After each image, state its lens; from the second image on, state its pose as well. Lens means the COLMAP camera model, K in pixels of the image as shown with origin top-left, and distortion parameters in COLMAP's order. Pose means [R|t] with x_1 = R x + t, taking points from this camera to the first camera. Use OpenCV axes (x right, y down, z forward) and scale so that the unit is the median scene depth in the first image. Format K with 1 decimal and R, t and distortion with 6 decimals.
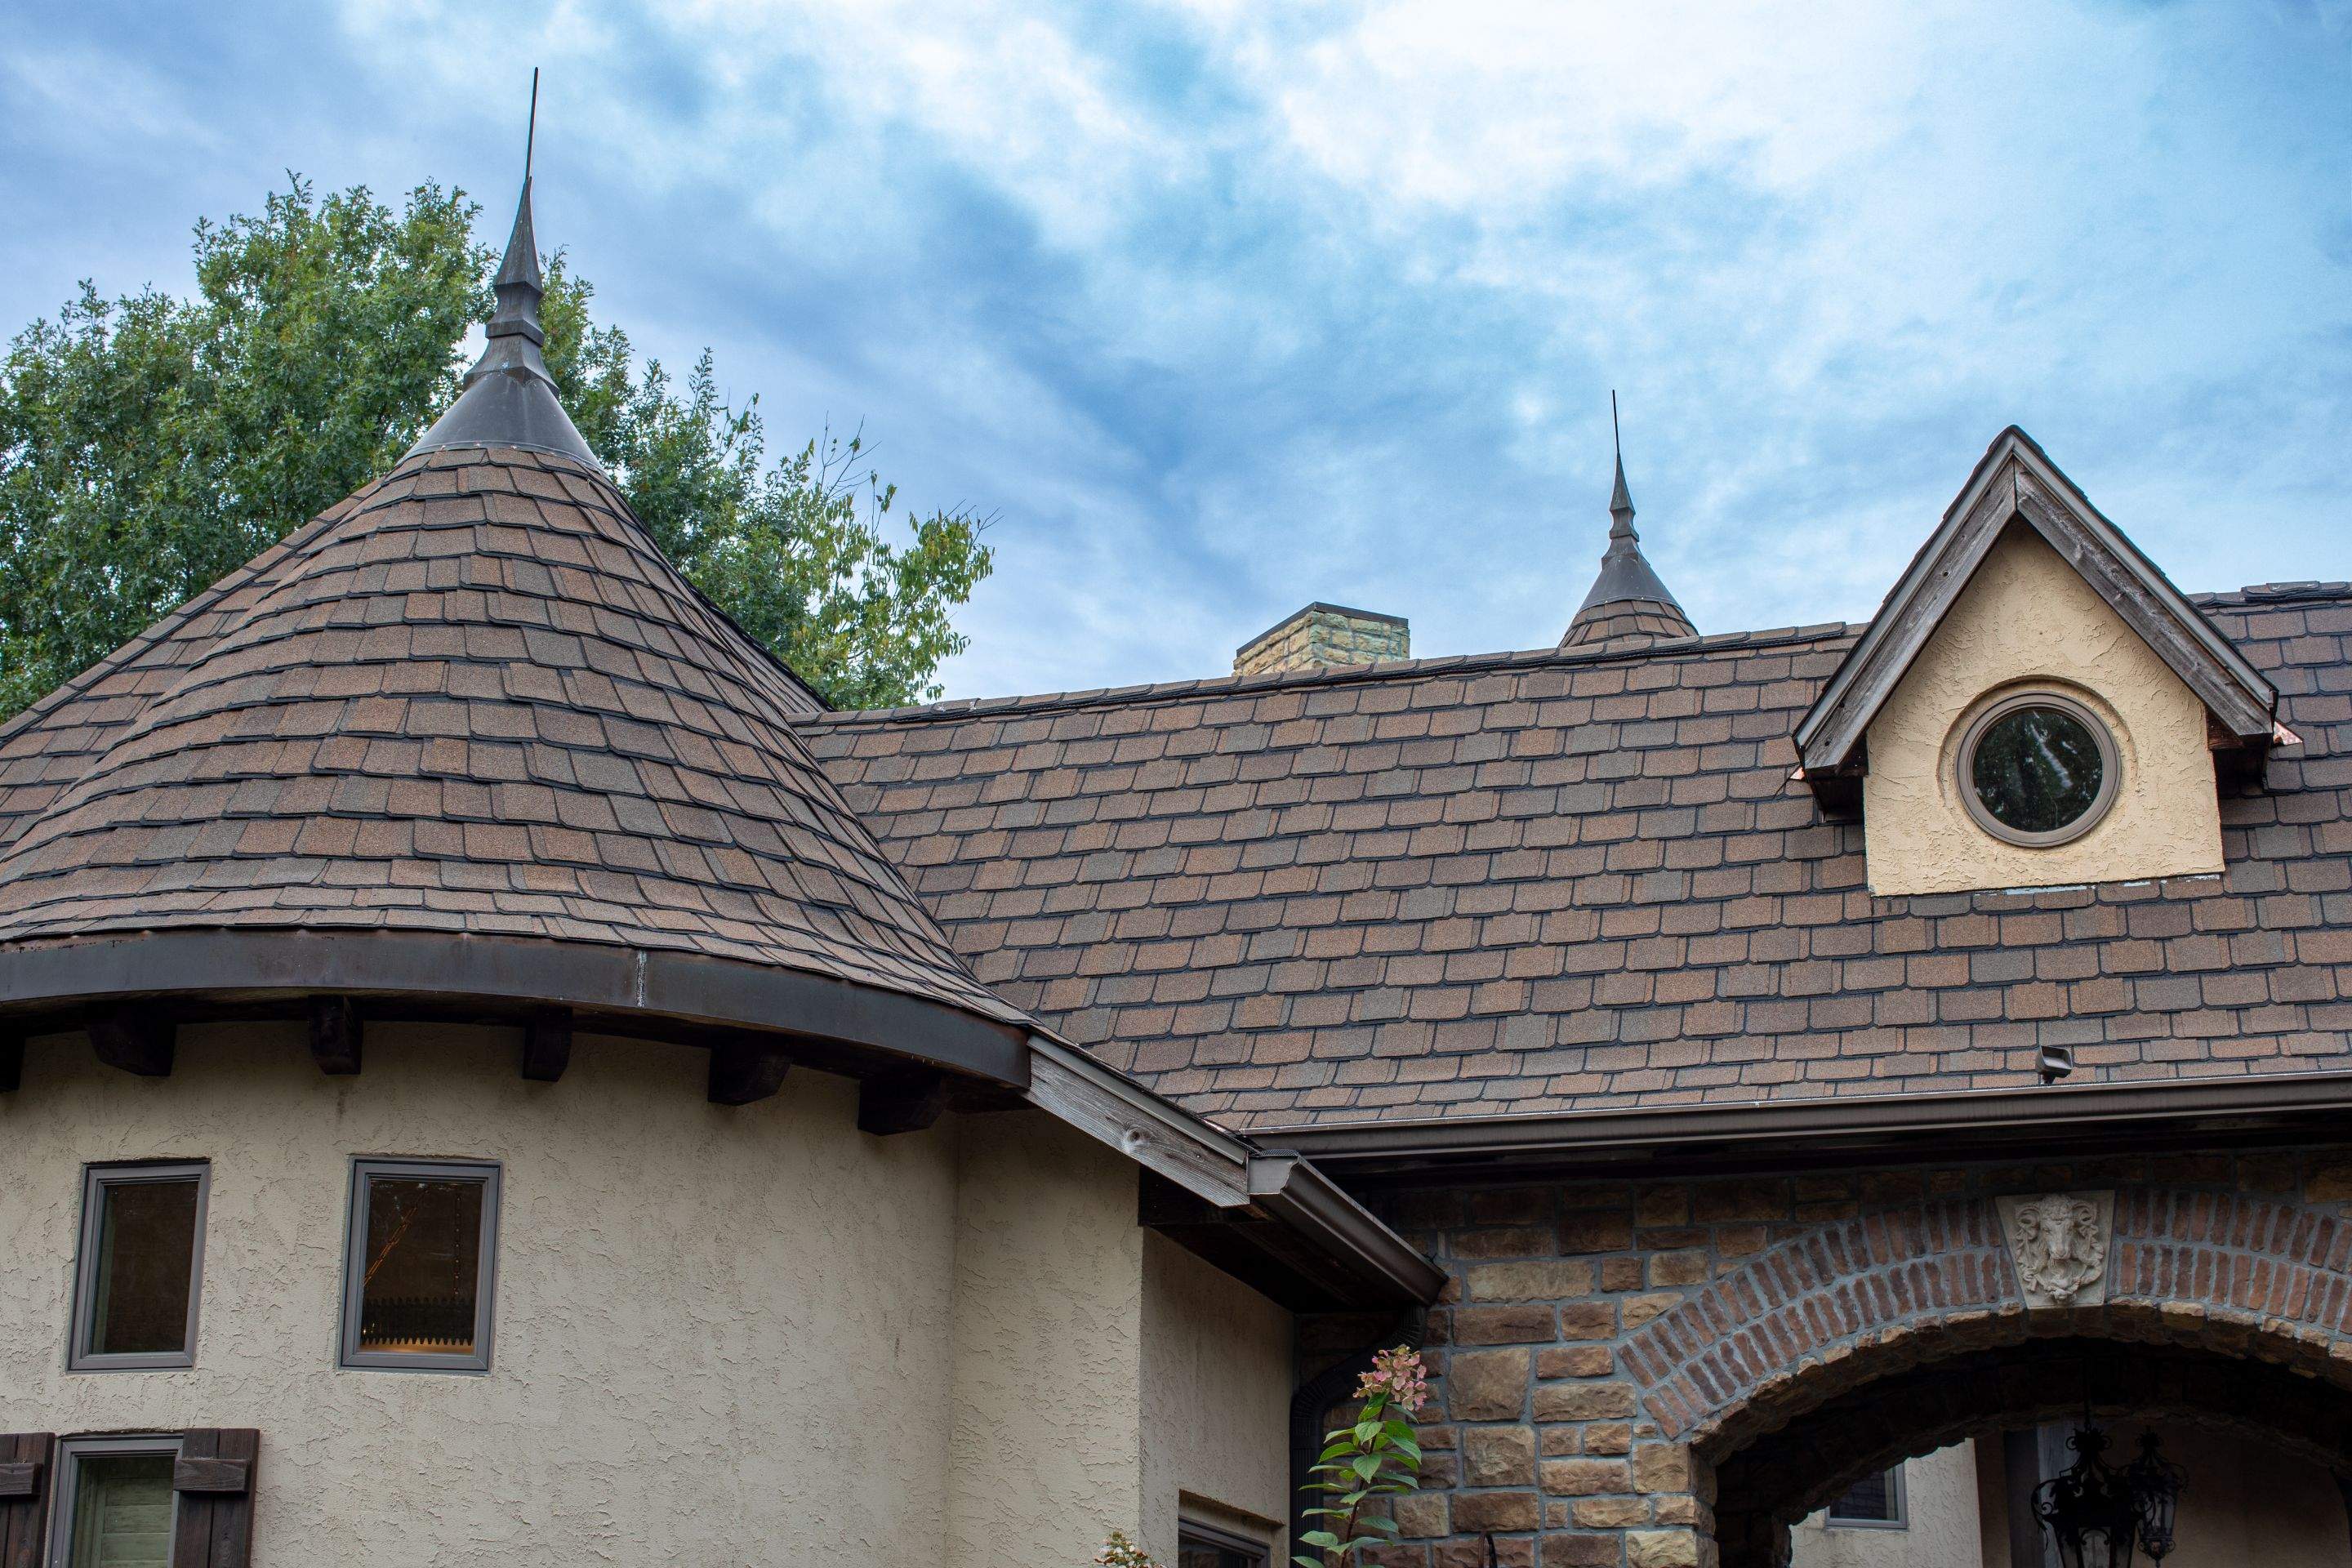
lens RADIAL K [[3413.2, 0, 1176.0], [0, 3413.2, 784.0], [0, 0, 1]] dist [-0.187534, 0.473600]
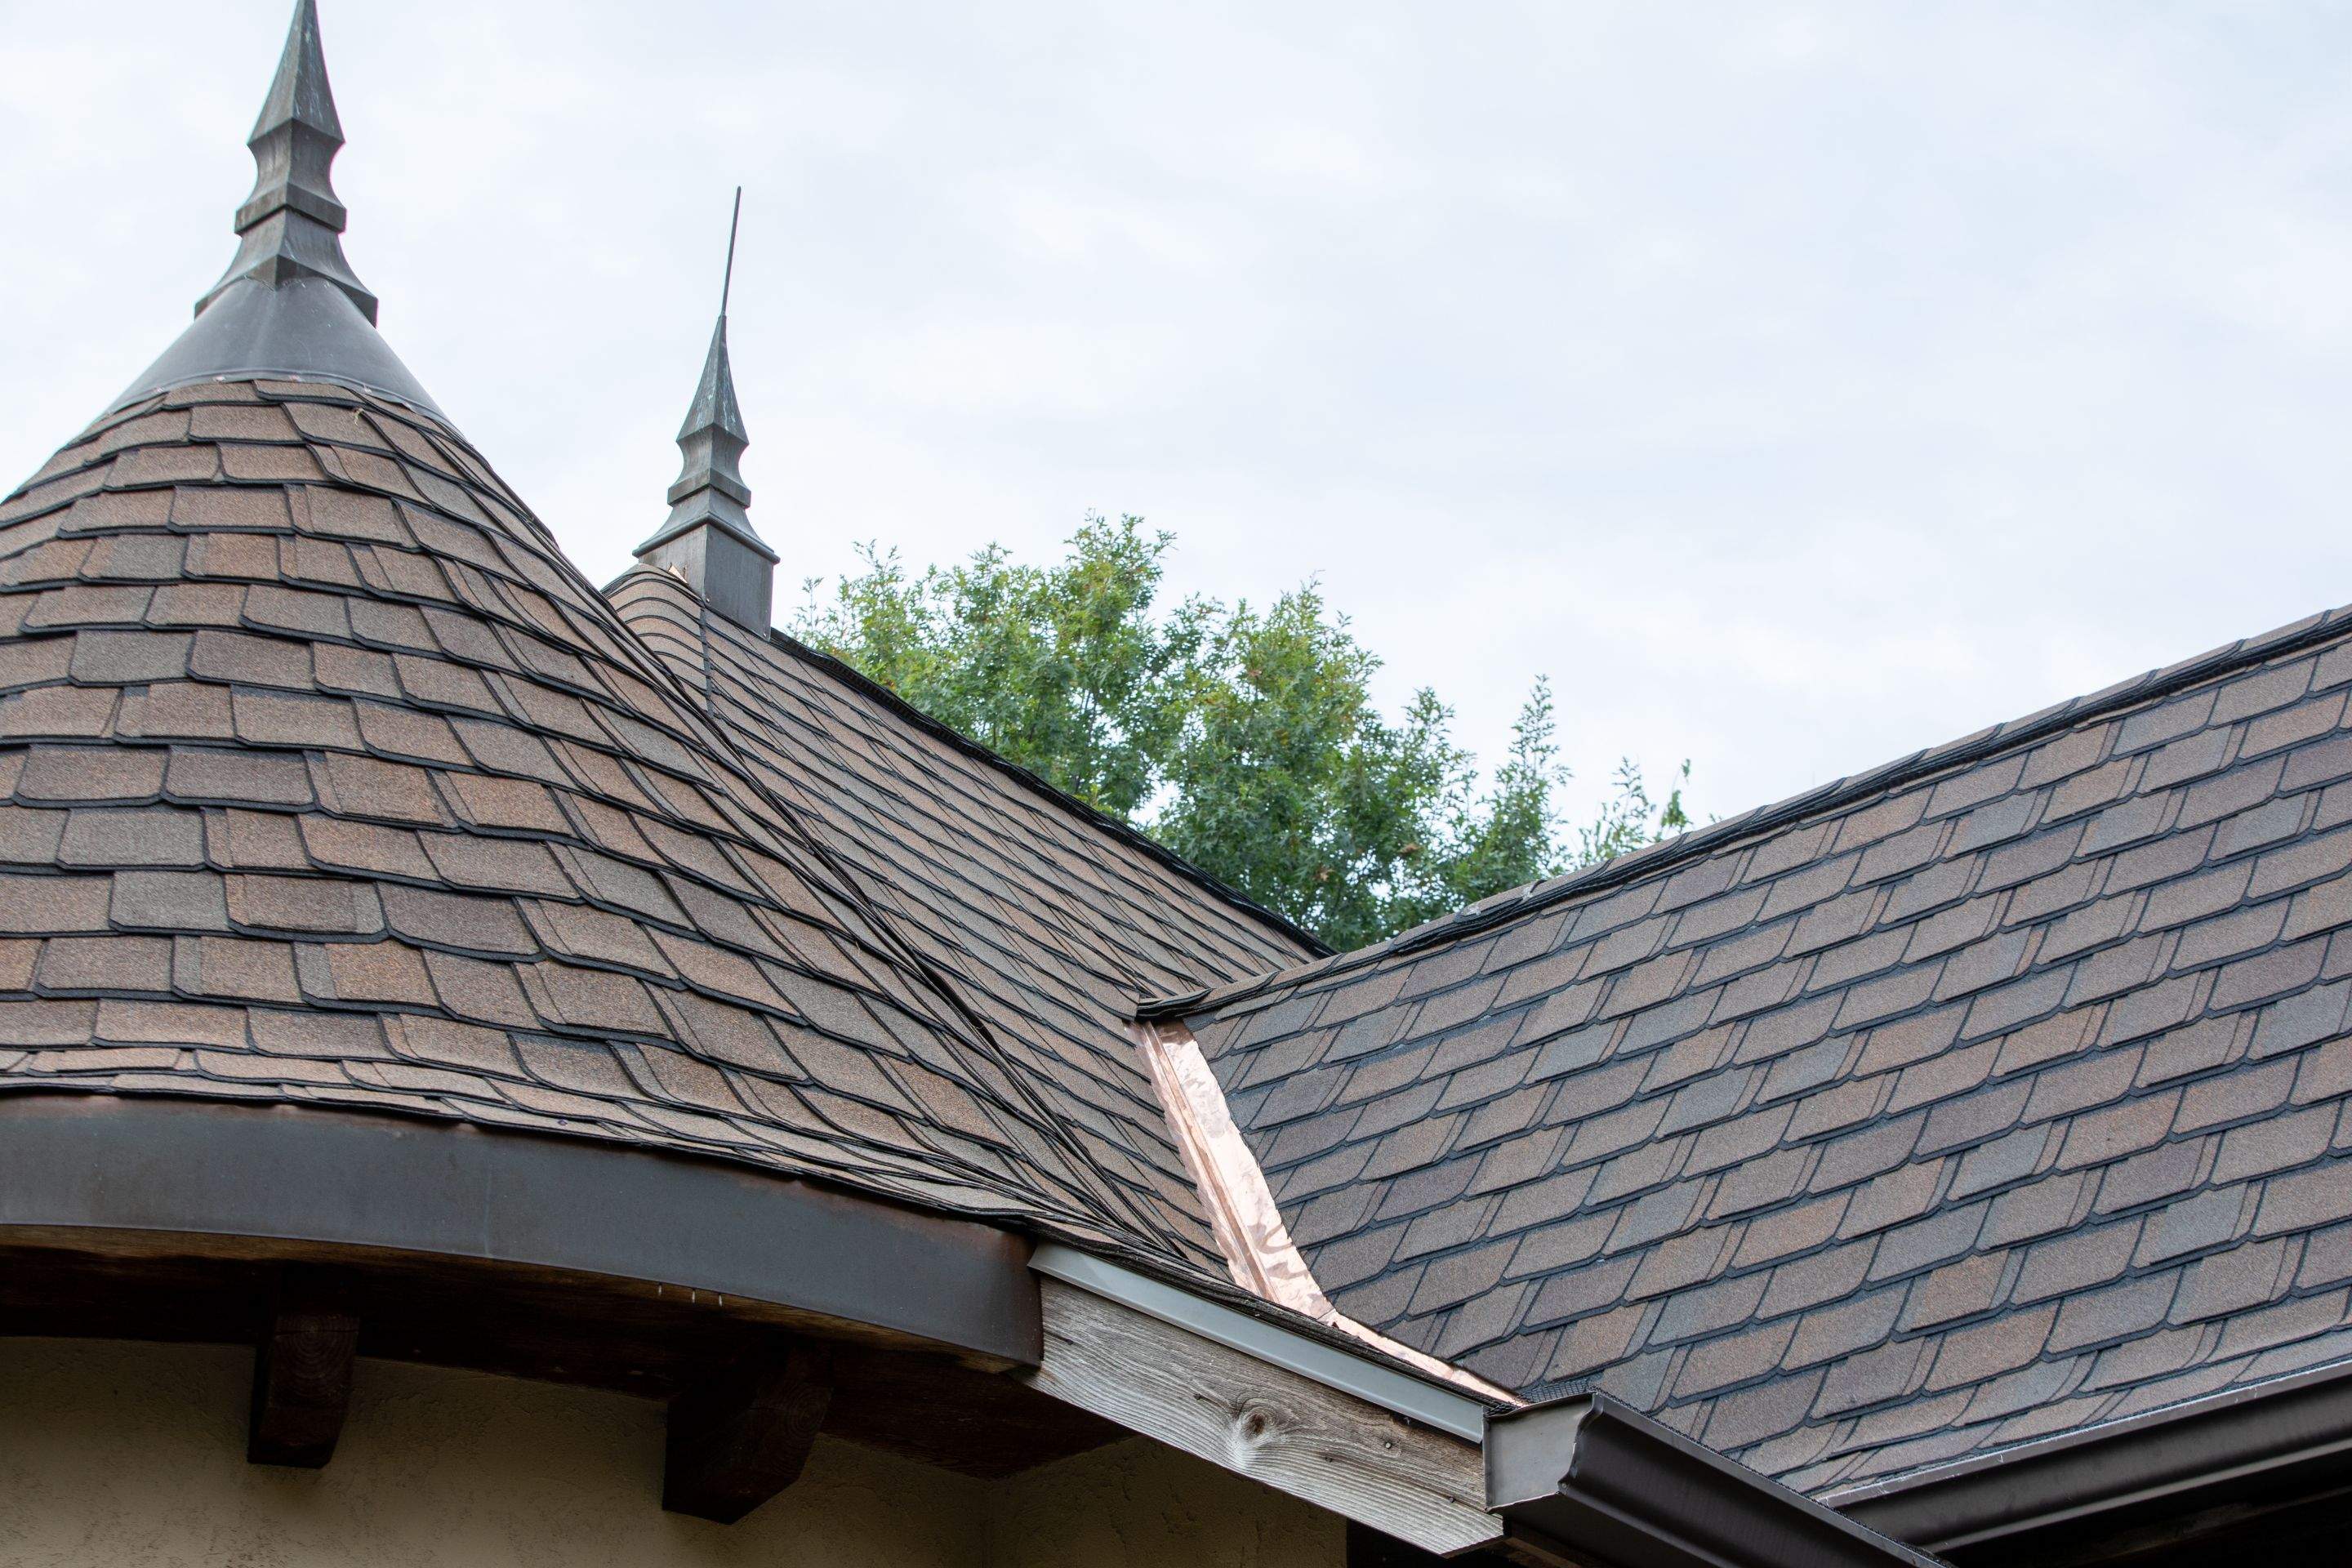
lens RADIAL K [[4779.8, 0, 938.1], [0, 4779.8, 872.3], [0, 0, 1]] dist [-0.354863, 0.010817]
pose [[0.914061, -0.188436, -0.359144, 0.134653], [0.127990, 0.974285, -0.185440, 0.109917], [0.384852, 0.123536, 0.914674, 0.357812]]
